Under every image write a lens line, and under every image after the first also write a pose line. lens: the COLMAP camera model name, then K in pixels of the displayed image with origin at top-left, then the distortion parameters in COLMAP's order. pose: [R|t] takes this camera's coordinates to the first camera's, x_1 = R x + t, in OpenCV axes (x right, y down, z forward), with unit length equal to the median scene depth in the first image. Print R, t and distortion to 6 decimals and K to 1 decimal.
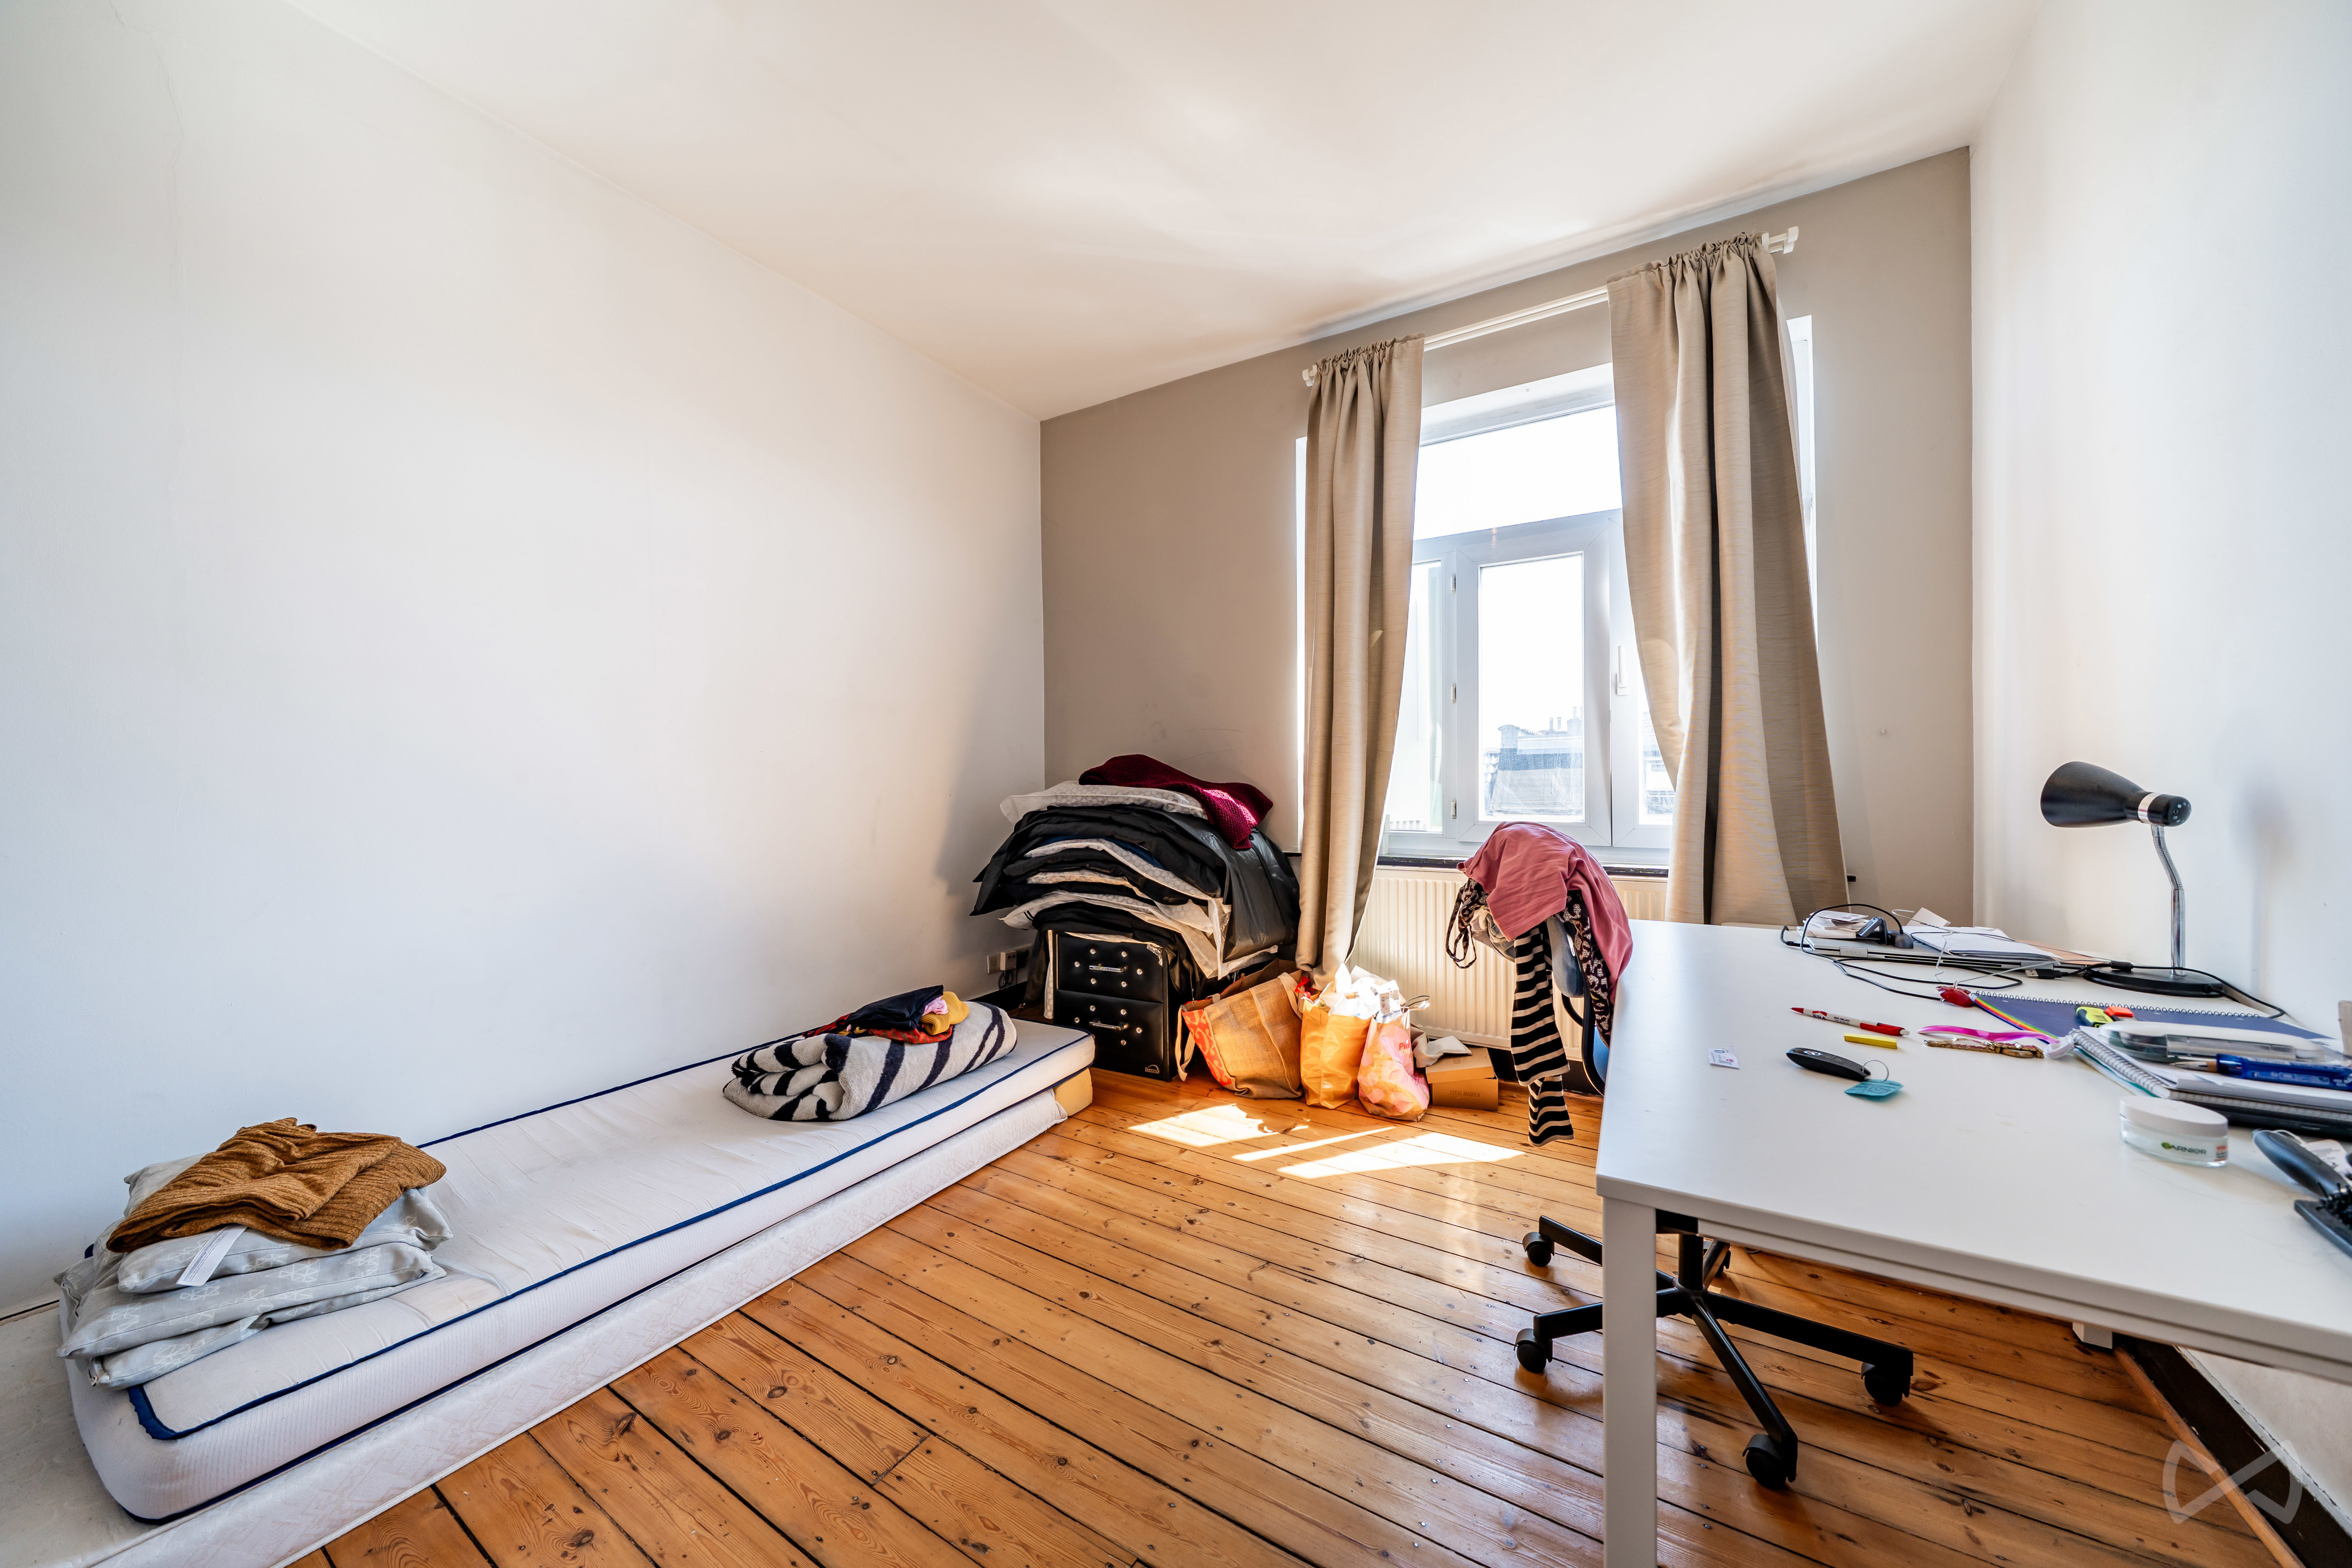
lens RADIAL K [[799.1, 0, 1170.1], [0, 799.1, 784.6], [0, 0, 1]] dist [-0.001862, -0.000354]
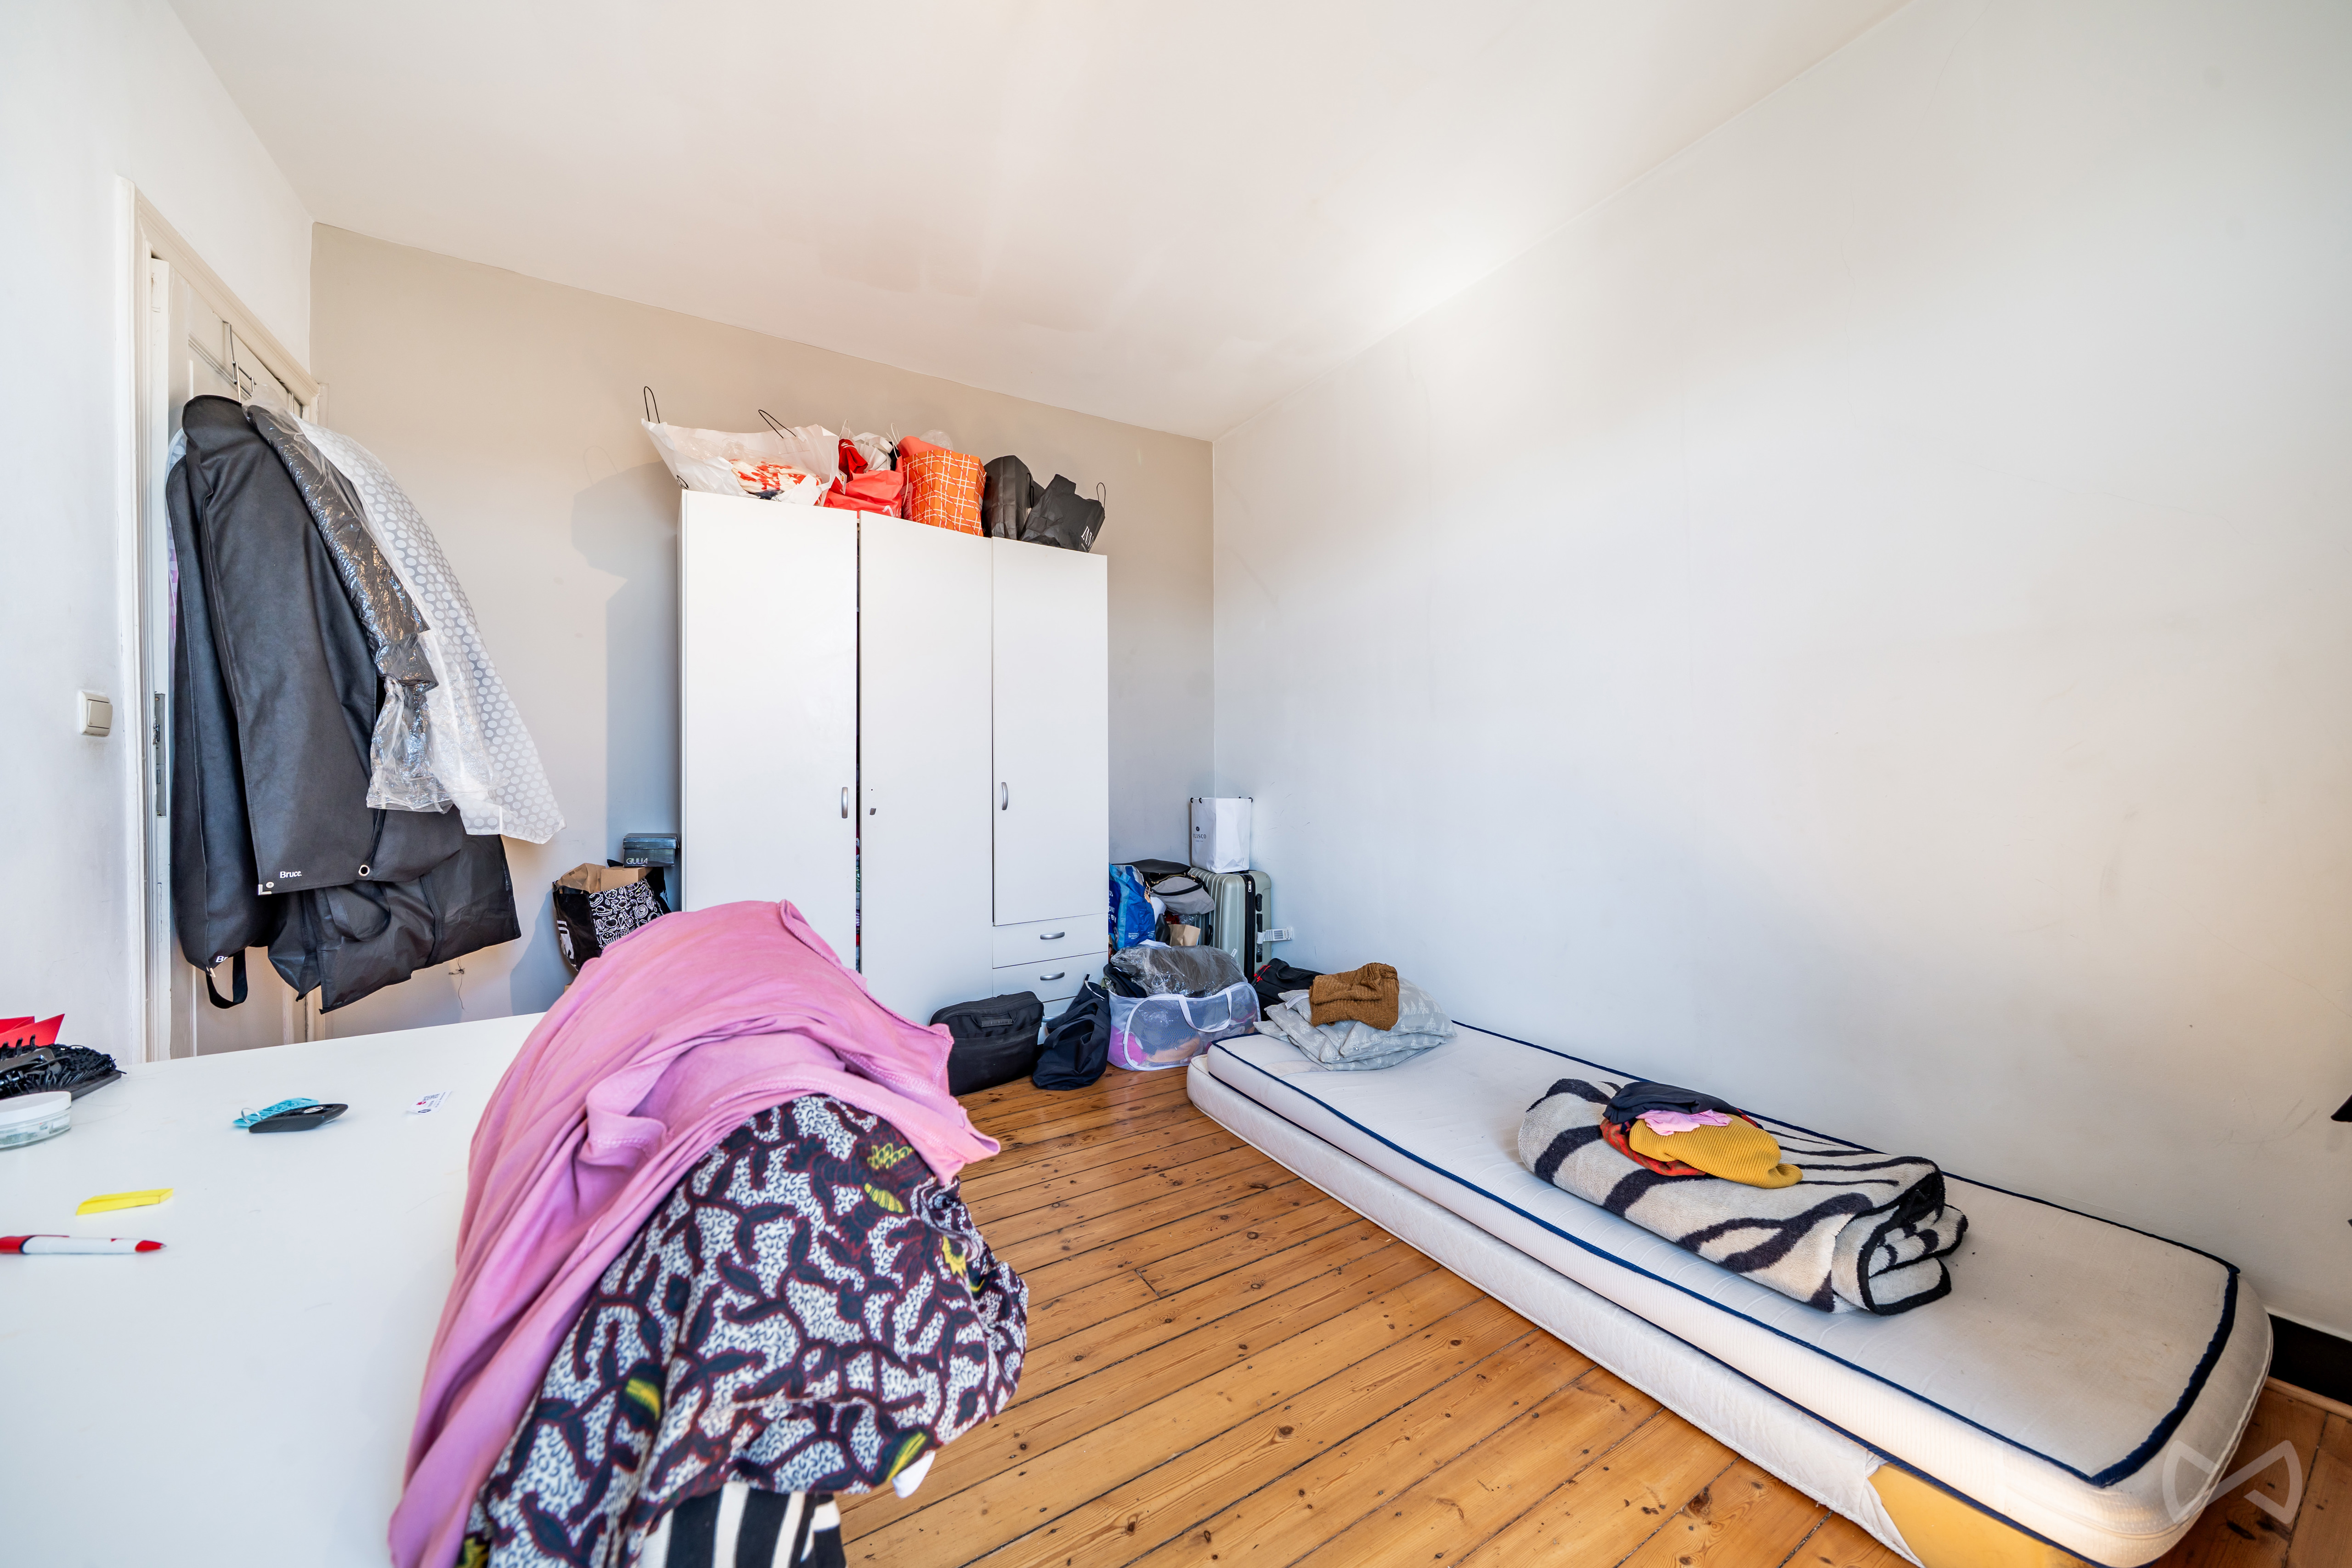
lens RADIAL K [[799.1, 0, 1170.1], [0, 799.1, 784.6], [0, 0, 1]] dist [-0.001862, -0.000354]
pose [[-0.448671, 0.019361, -0.893487, 0.631256], [0.006111, 0.999808, 0.018596, -0.020891], [0.893676, 0.002883, -0.448703, 1.226367]]
